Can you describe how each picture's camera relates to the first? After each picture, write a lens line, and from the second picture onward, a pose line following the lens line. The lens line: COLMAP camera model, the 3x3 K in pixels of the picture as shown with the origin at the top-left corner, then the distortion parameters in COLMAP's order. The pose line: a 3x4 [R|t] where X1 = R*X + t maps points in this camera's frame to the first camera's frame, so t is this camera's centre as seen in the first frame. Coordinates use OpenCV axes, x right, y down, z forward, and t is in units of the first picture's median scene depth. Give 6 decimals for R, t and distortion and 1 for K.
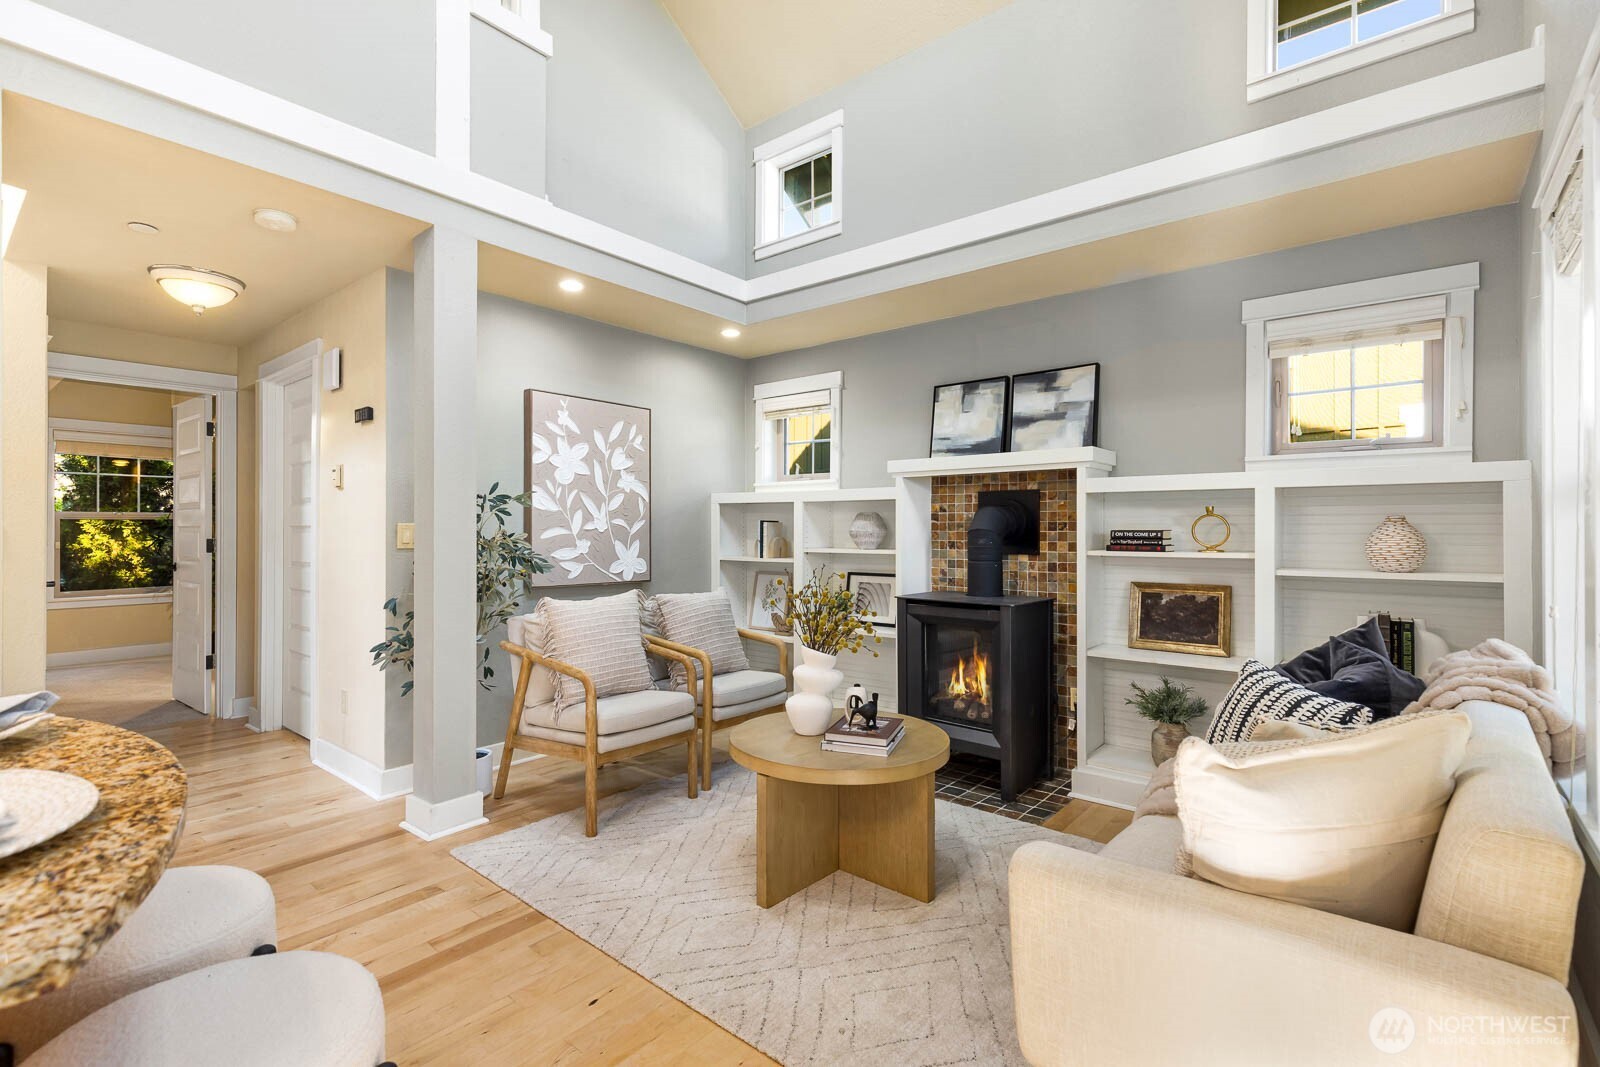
lens RADIAL K [[729.2, 0, 804.6], [0, 729.2, 528.7], [0, 0, 1]] dist [0.005855, -0.000310]
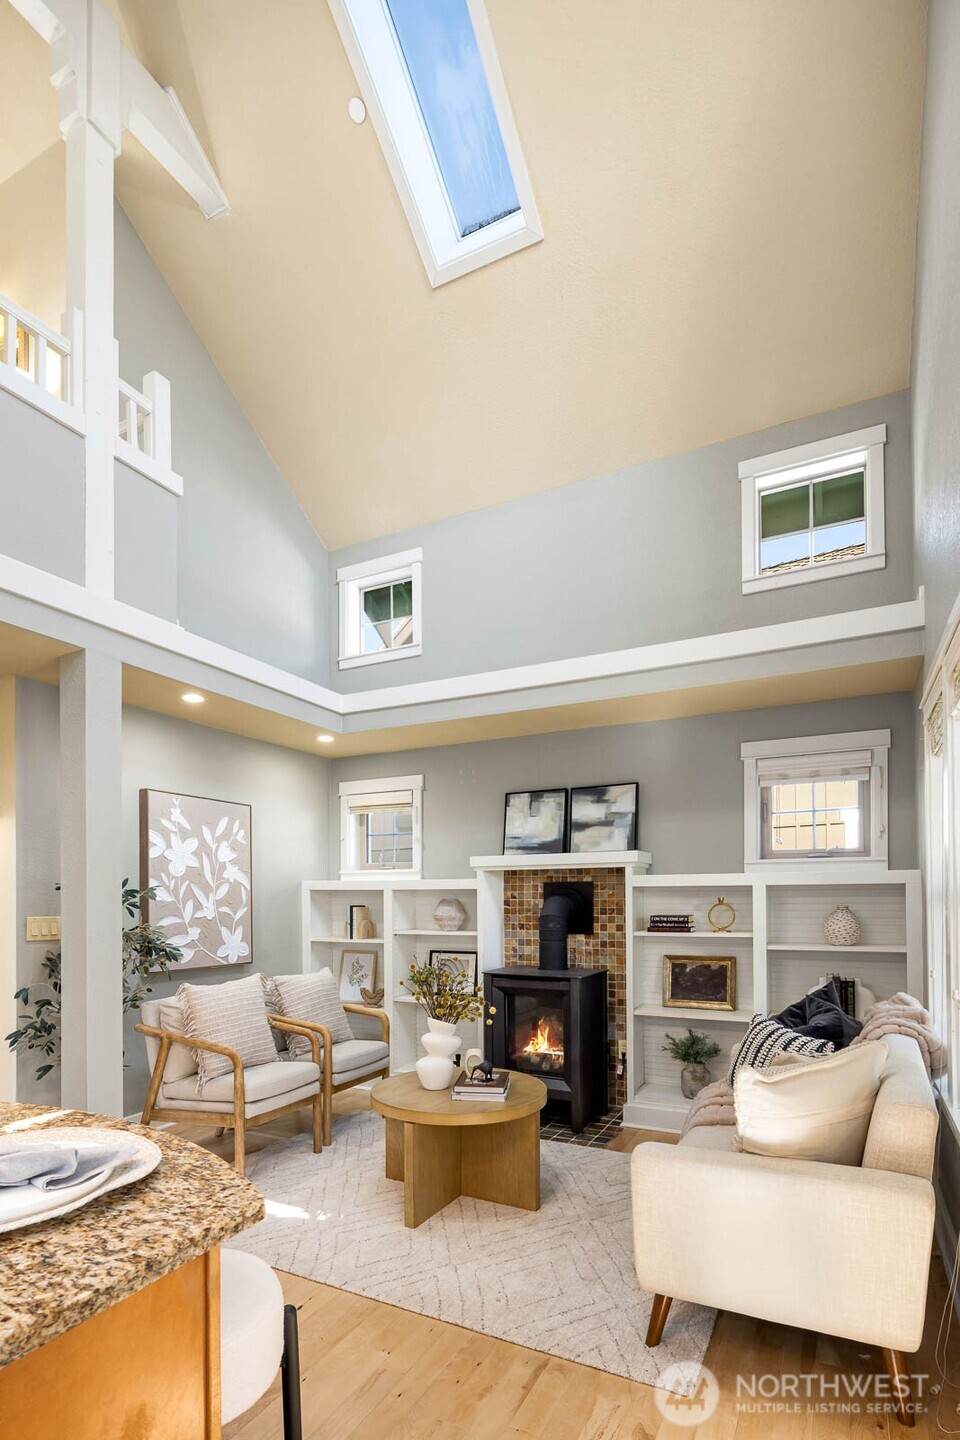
lens RADIAL K [[708.2, 0, 487.2], [0, 708.2, 893.4], [0, 0, 1]] dist [-0.001670, 0.000021]
pose [[0.975268, -0.005593, 0.220957, -0.126269], [0.006621, 0.999970, -0.003912, -0.032020], [-0.220929, 0.005278, 0.975276, -0.140132]]
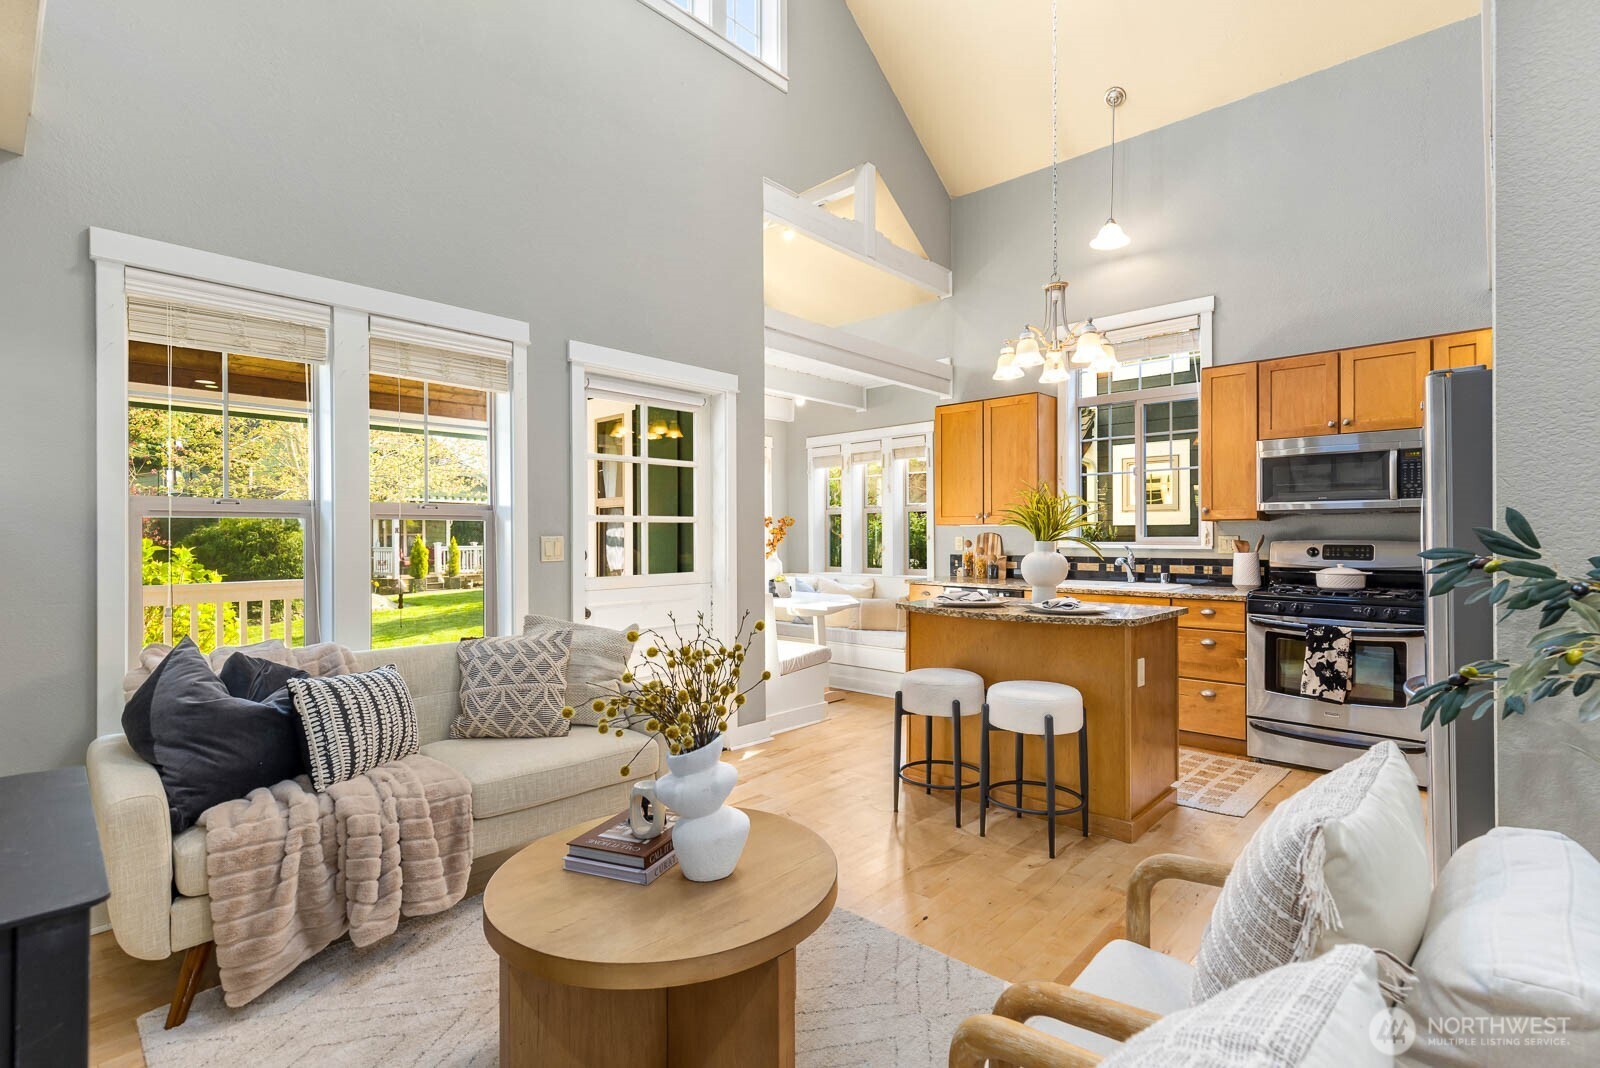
lens RADIAL K [[744.6, 0, 811.8], [0, 744.6, 537.2], [0, 0, 1]] dist [0.016321, -0.000082]
pose [[-0.998703, 0.002656, 0.050853, -0.084640], [0.002614, 0.999996, -0.000889, -0.005647], [-0.050856, -0.000755, -0.998706, 1.215213]]
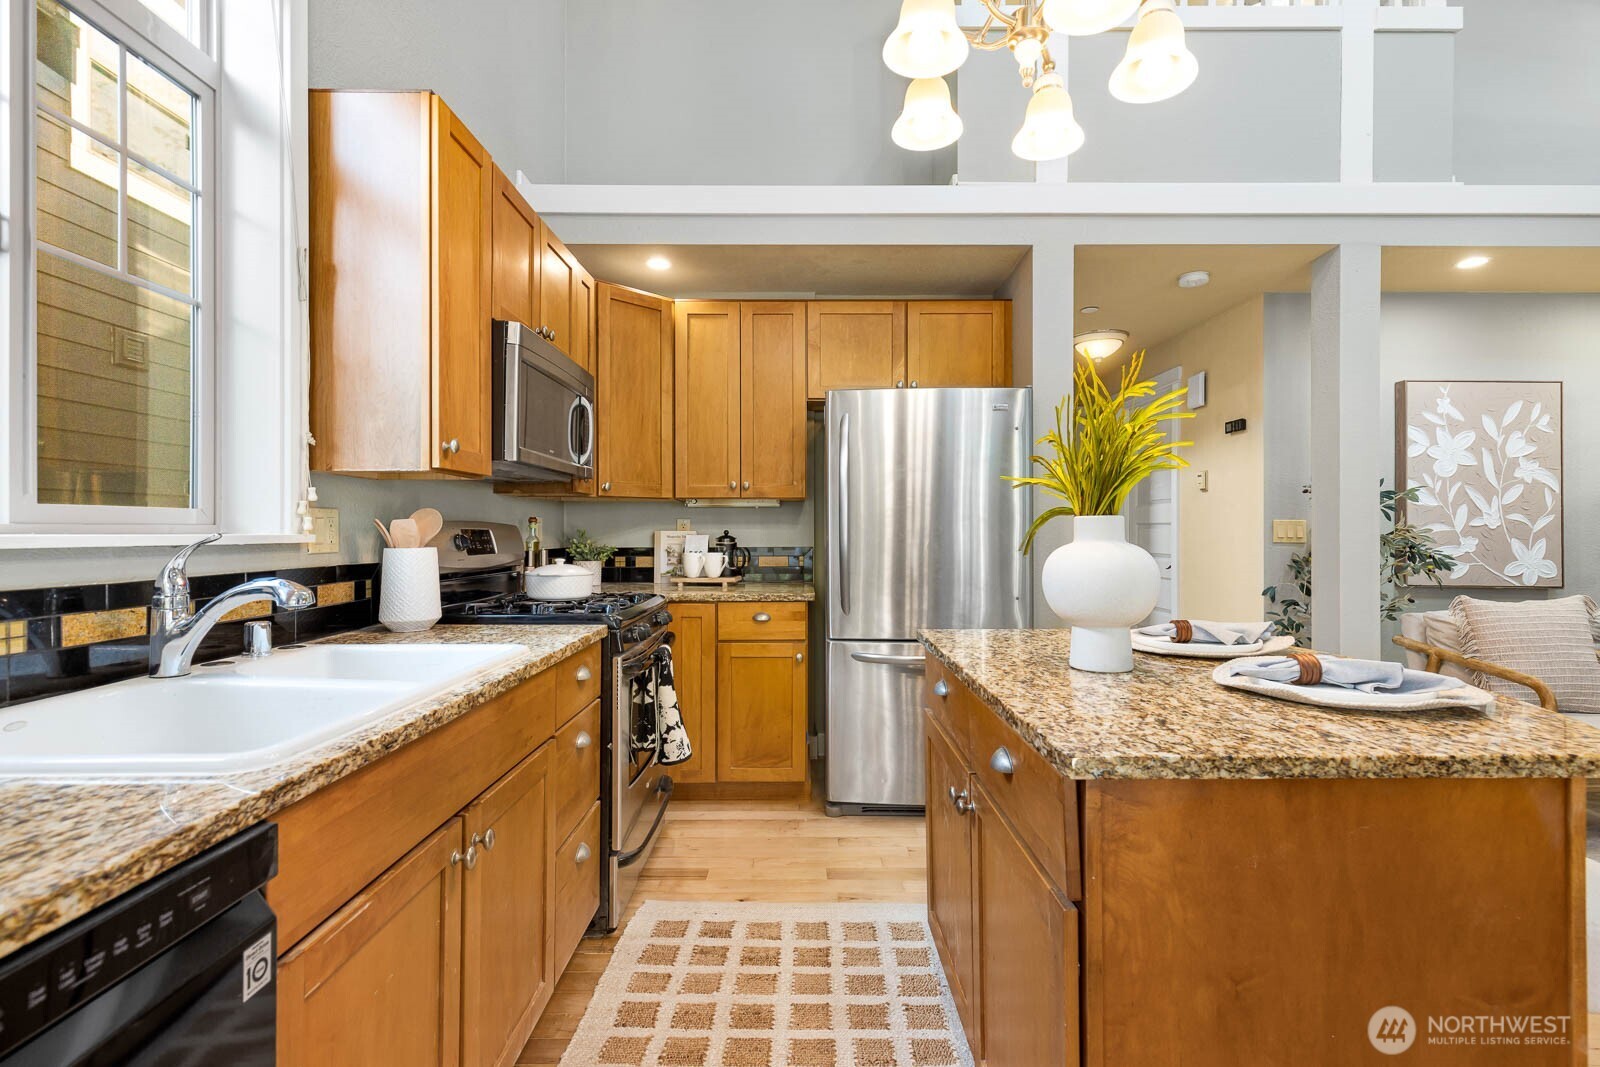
lens RADIAL K [[729.2, 0, 804.6], [0, 729.2, 528.7], [0, 0, 1]] dist [0.005855, -0.000310]
pose [[0.634424, -0.002303, -0.772981, -0.140664], [-0.000291, 0.999995, -0.003219, 0.008877], [0.772985, 0.002267, 0.634420, -0.249330]]
